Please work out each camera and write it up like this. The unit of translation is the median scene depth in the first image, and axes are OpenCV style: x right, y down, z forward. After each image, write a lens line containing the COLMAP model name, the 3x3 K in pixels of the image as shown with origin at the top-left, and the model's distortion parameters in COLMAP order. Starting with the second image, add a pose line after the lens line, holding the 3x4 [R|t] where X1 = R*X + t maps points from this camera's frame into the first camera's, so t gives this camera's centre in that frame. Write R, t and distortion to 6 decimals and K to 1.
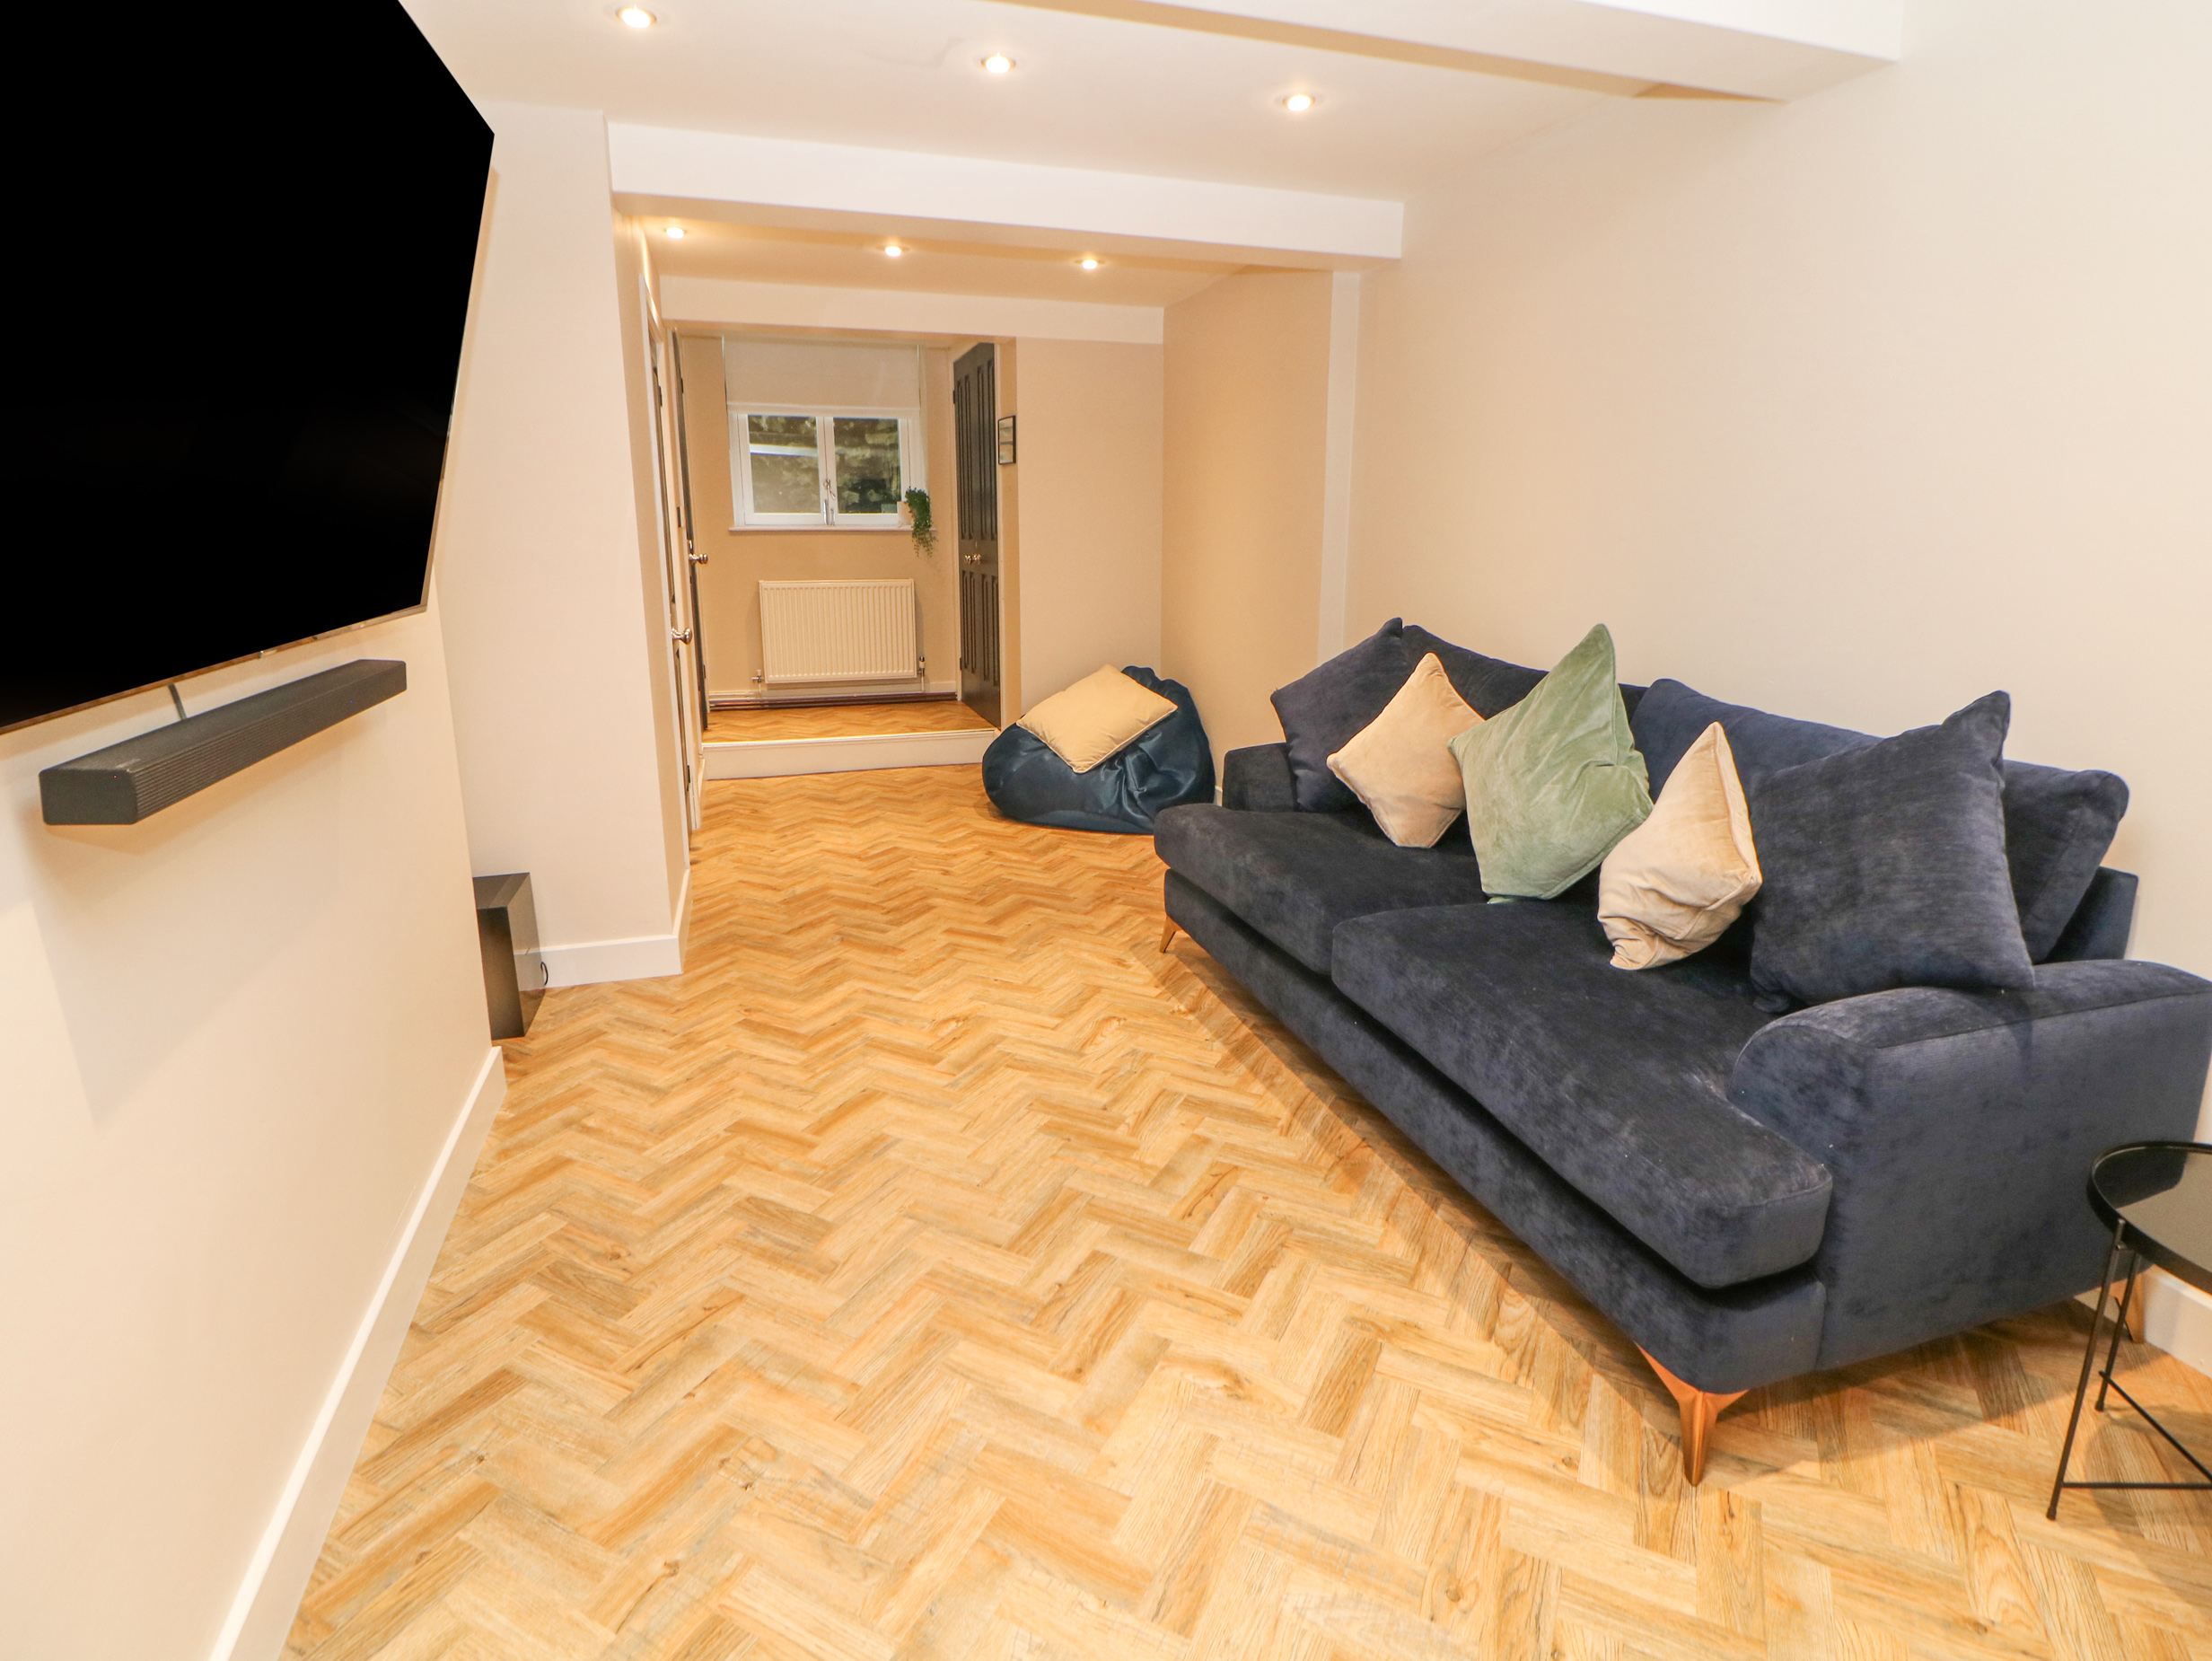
lens RADIAL K [[1170.2, 0, 1106.0], [0, 1170.2, 830.5], [0, 0, 1]] dist [-0.015336, -0.002168]
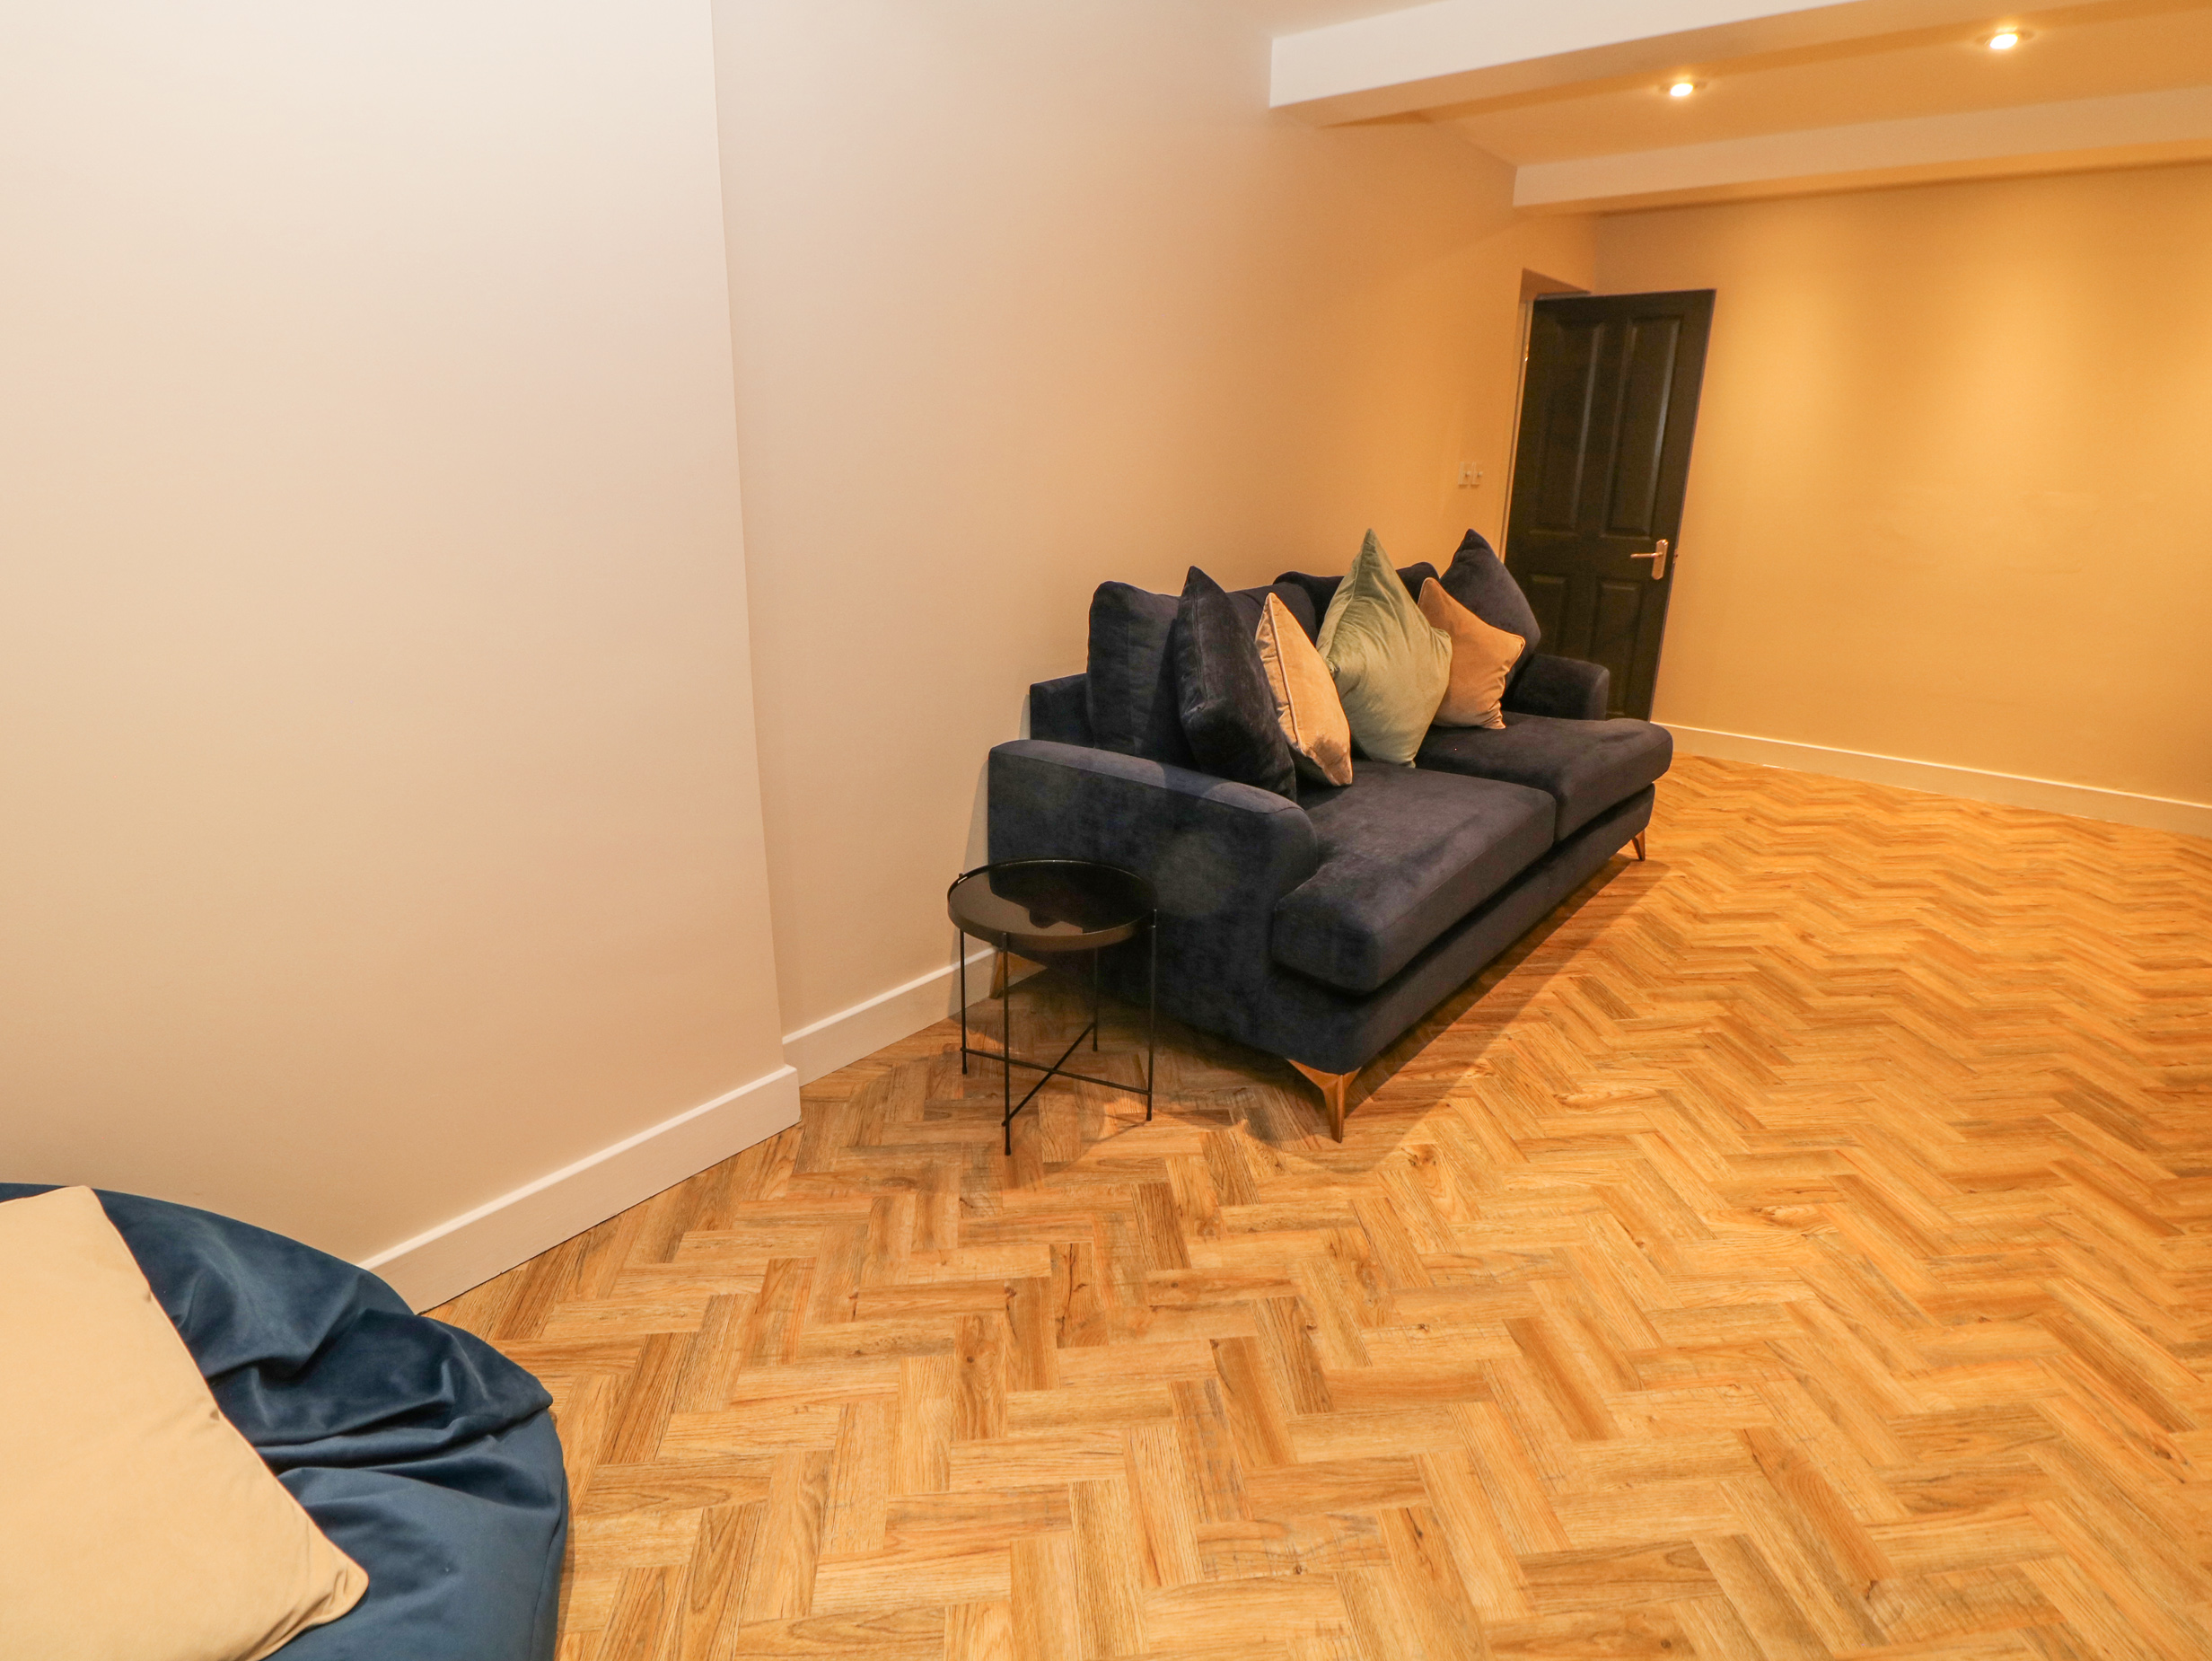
lens RADIAL K [[1127.1, 0, 1073.6], [0, 1127.1, 825.0], [0, 0, 1]] dist [-0.004558, -0.012556]
pose [[-0.540119, -0.277086, 0.794666, -0.435817], [0.194667, 0.877504, 0.438282, -0.476993], [-0.818765, 0.391420, -0.420017, 1.823527]]
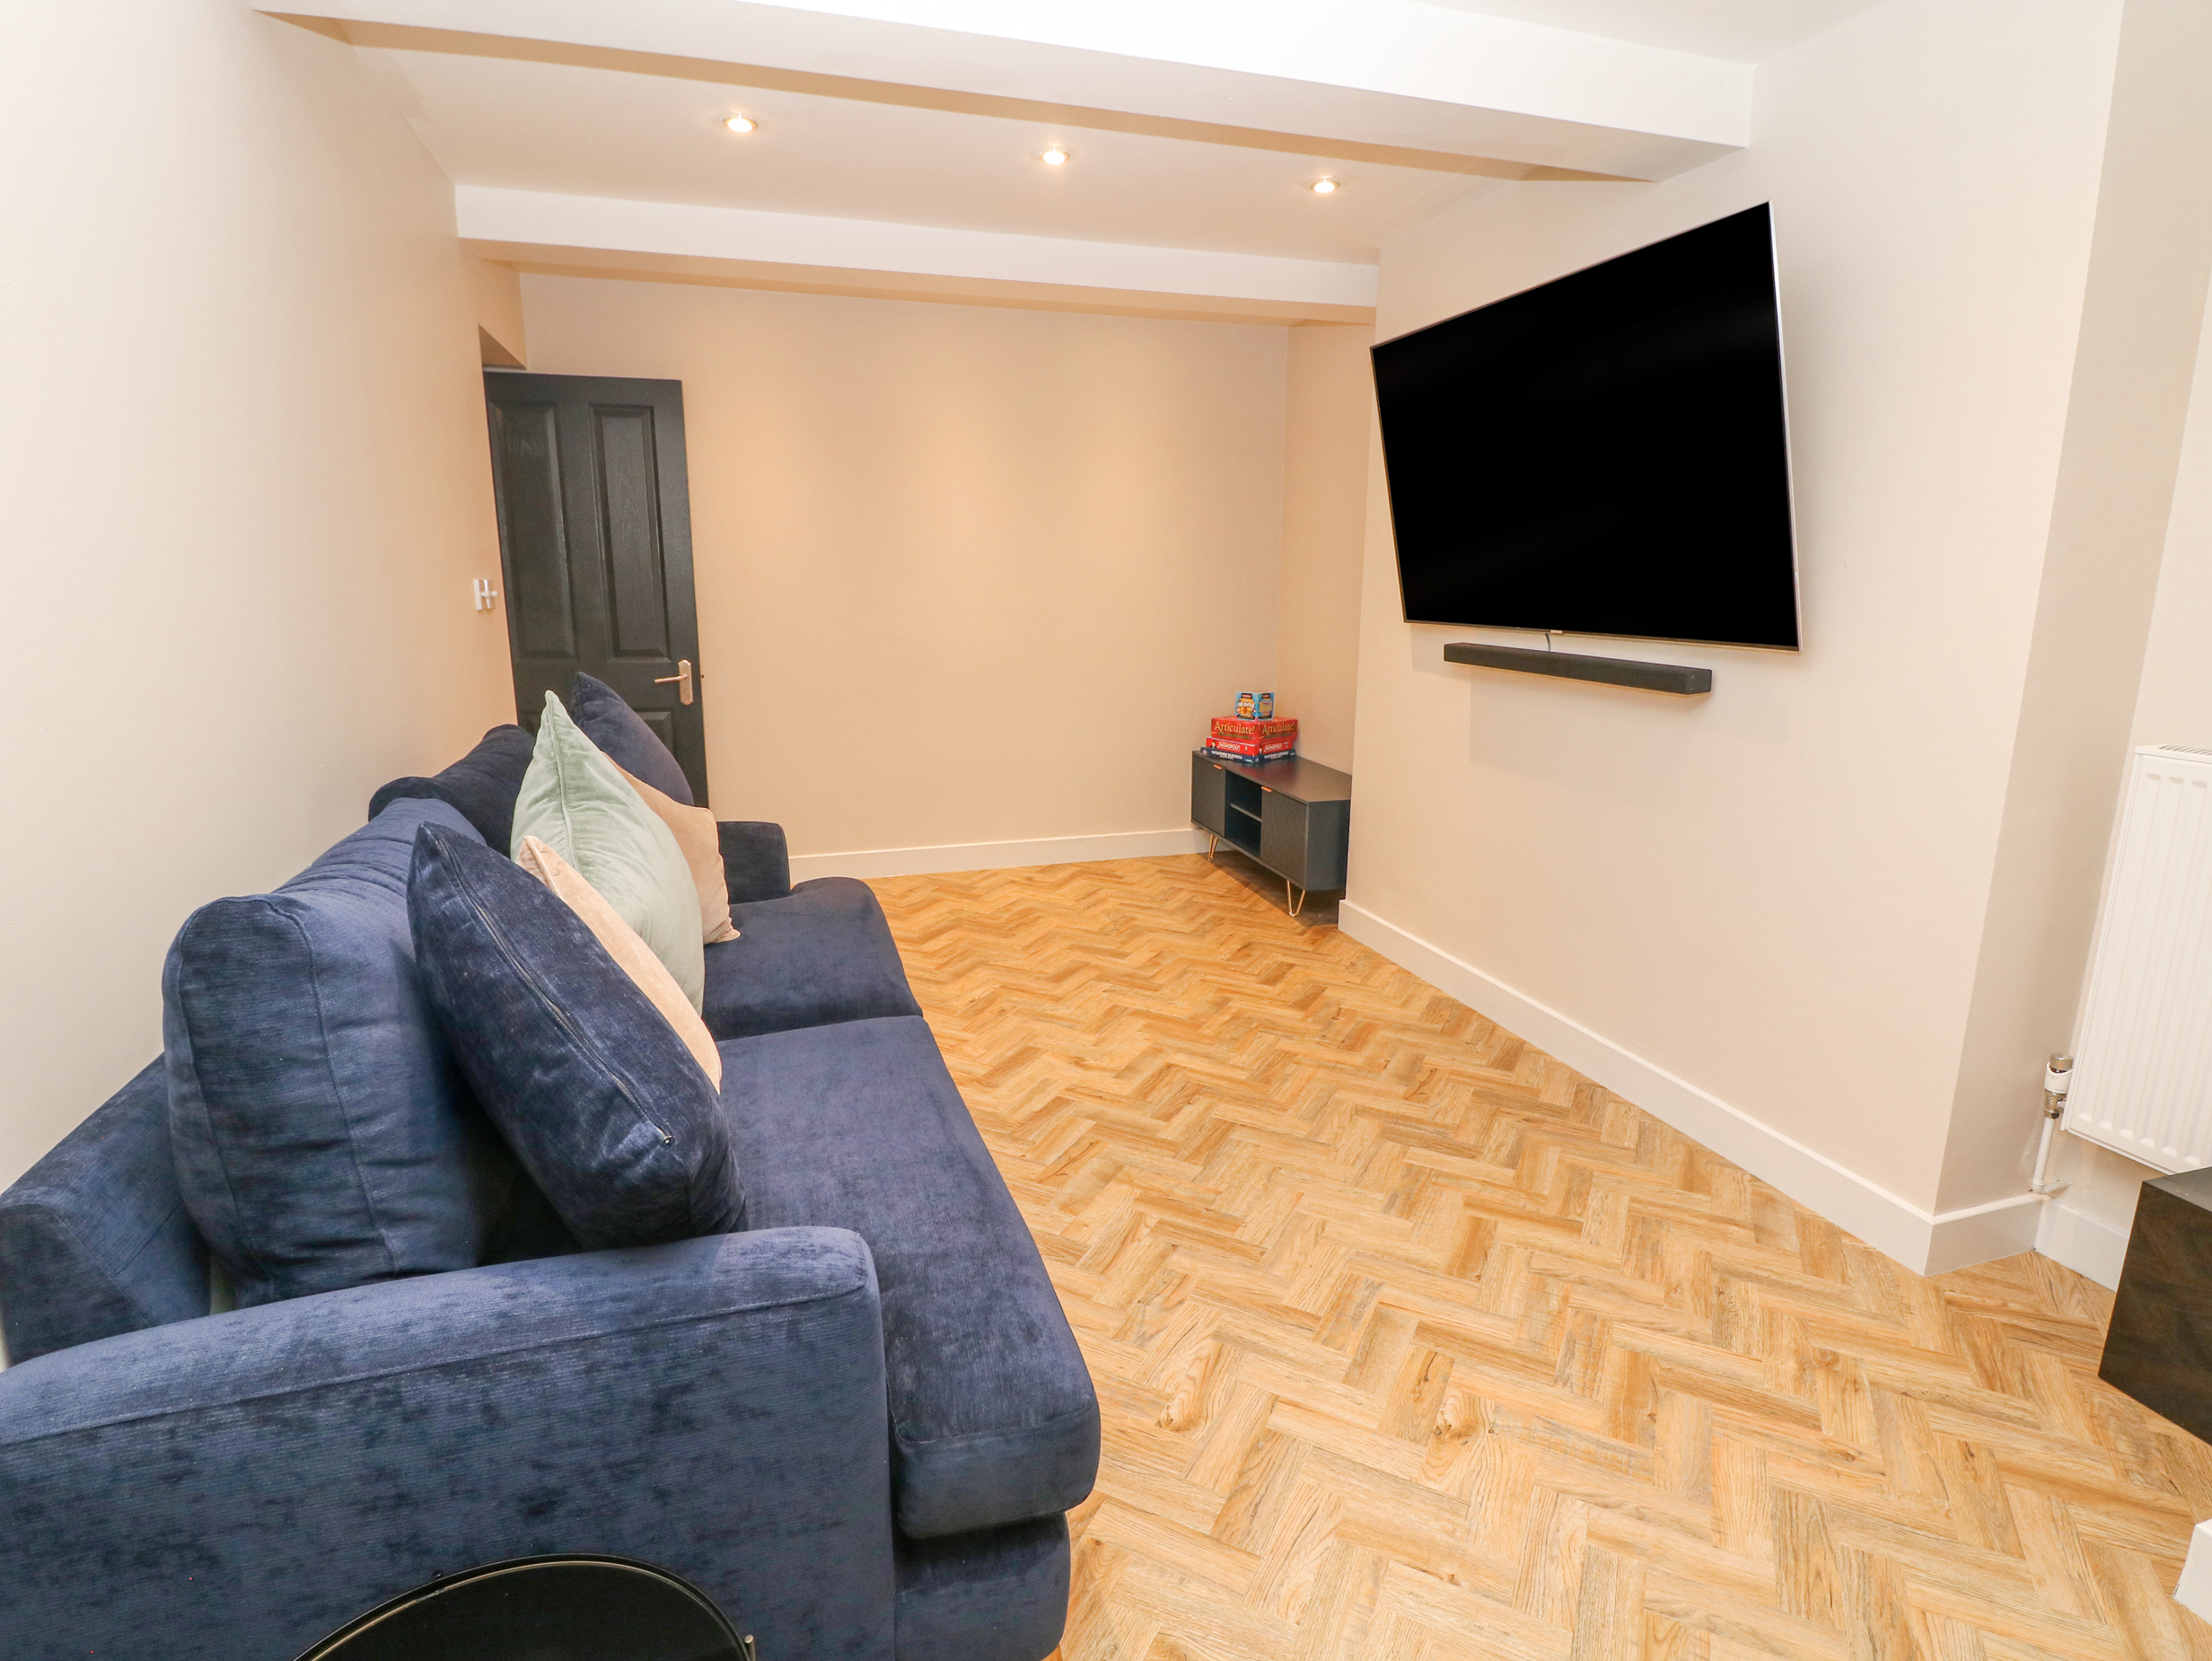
lens RADIAL K [[1170.2, 0, 1106.0], [0, 1170.2, 830.5], [0, 0, 1]] dist [-0.015336, -0.002168]
pose [[-0.999967, -0.004460, -0.006726, 0.057310], [-0.007037, 0.889886, 0.456129, -0.434416], [0.003951, 0.456162, -0.889888, 1.658654]]
